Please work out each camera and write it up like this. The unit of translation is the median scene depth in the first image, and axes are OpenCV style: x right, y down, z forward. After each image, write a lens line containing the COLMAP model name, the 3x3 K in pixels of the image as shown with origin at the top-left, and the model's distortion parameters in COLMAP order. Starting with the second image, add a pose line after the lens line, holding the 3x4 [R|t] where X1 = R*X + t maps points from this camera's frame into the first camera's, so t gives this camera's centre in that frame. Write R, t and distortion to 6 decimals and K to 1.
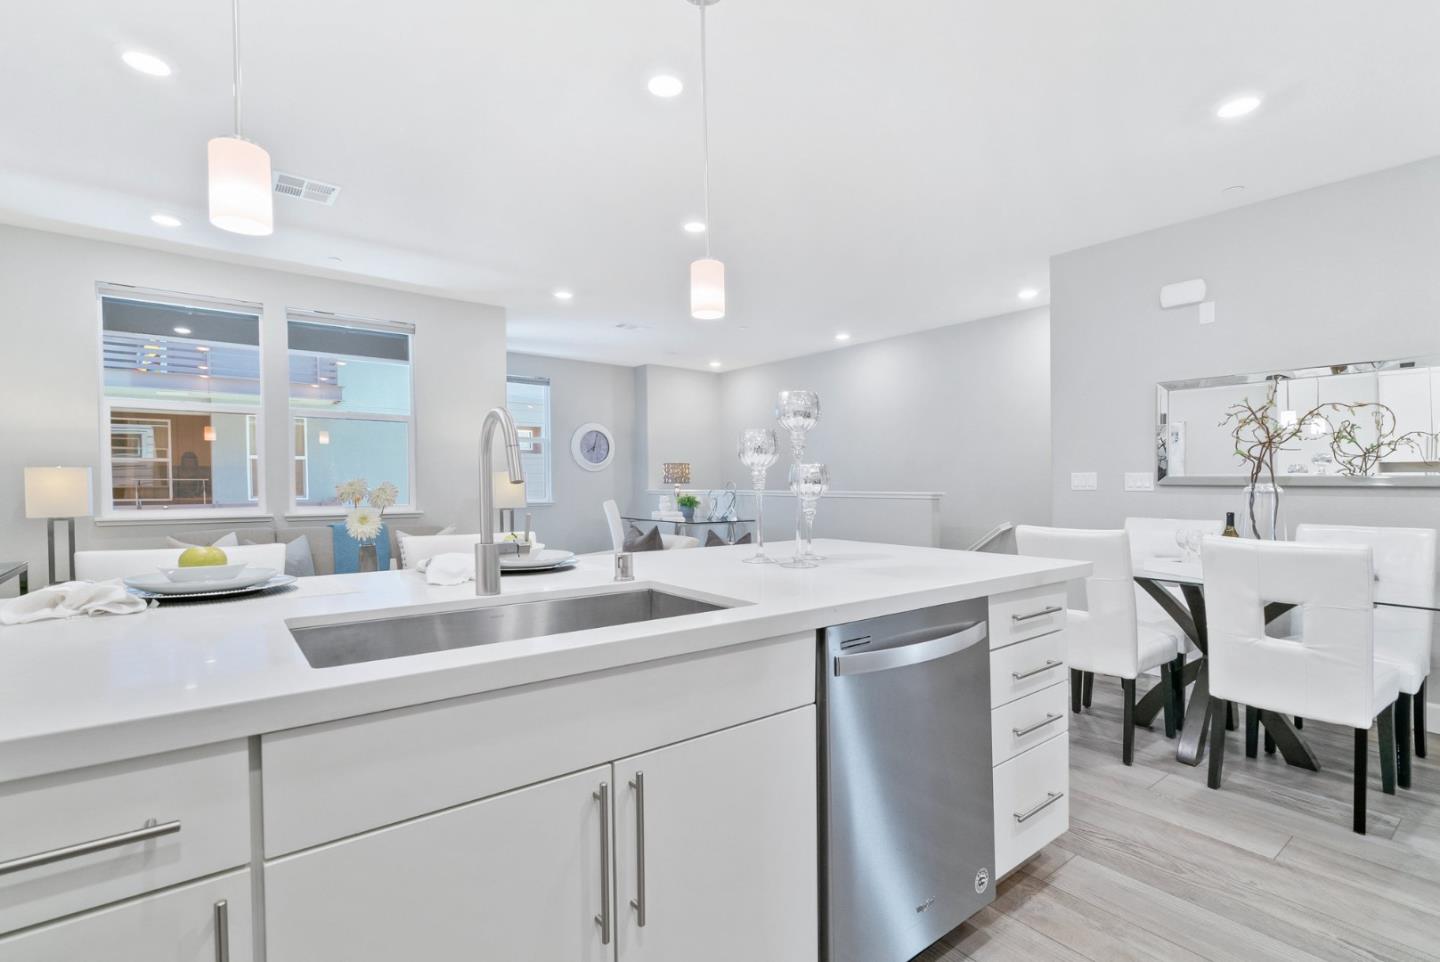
lens RADIAL K [[664.0, 0, 725.2], [0, 664.0, 483.7], [0, 0, 1]] dist [0.027169, 0.000566]
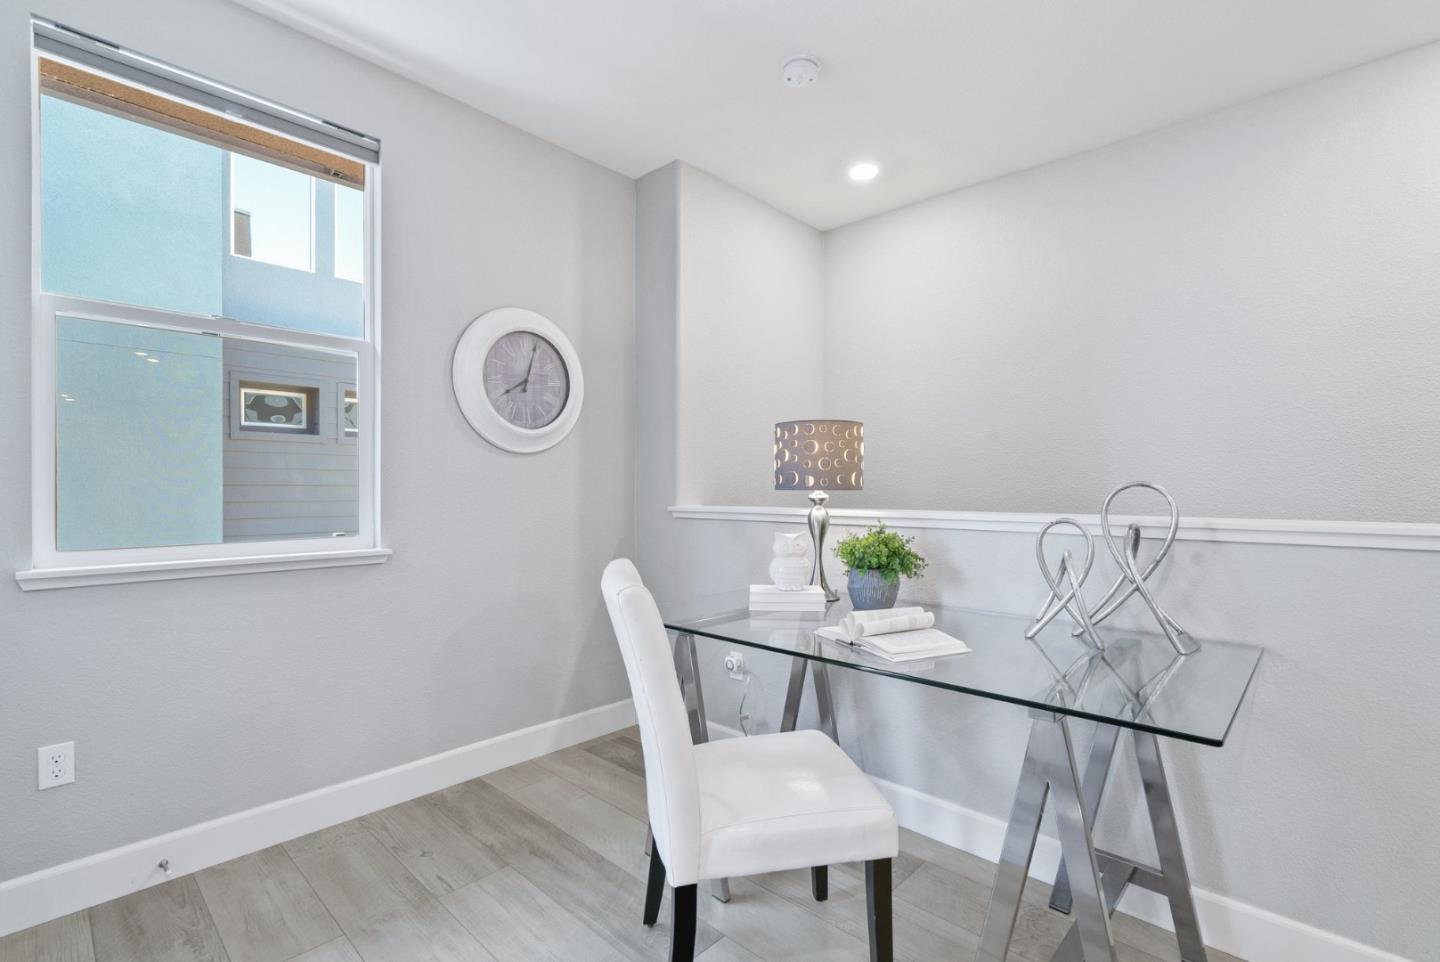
lens RADIAL K [[660.9, 0, 719.3], [0, 660.9, 483.5], [0, 0, 1]] dist [-0.000740, -0.000022]
pose [[0.988970, 0.004390, 0.148054, -0.153731], [-0.003097, 0.999955, -0.008958, -0.000564], [-0.148086, 0.008401, 0.988939, 0.673805]]
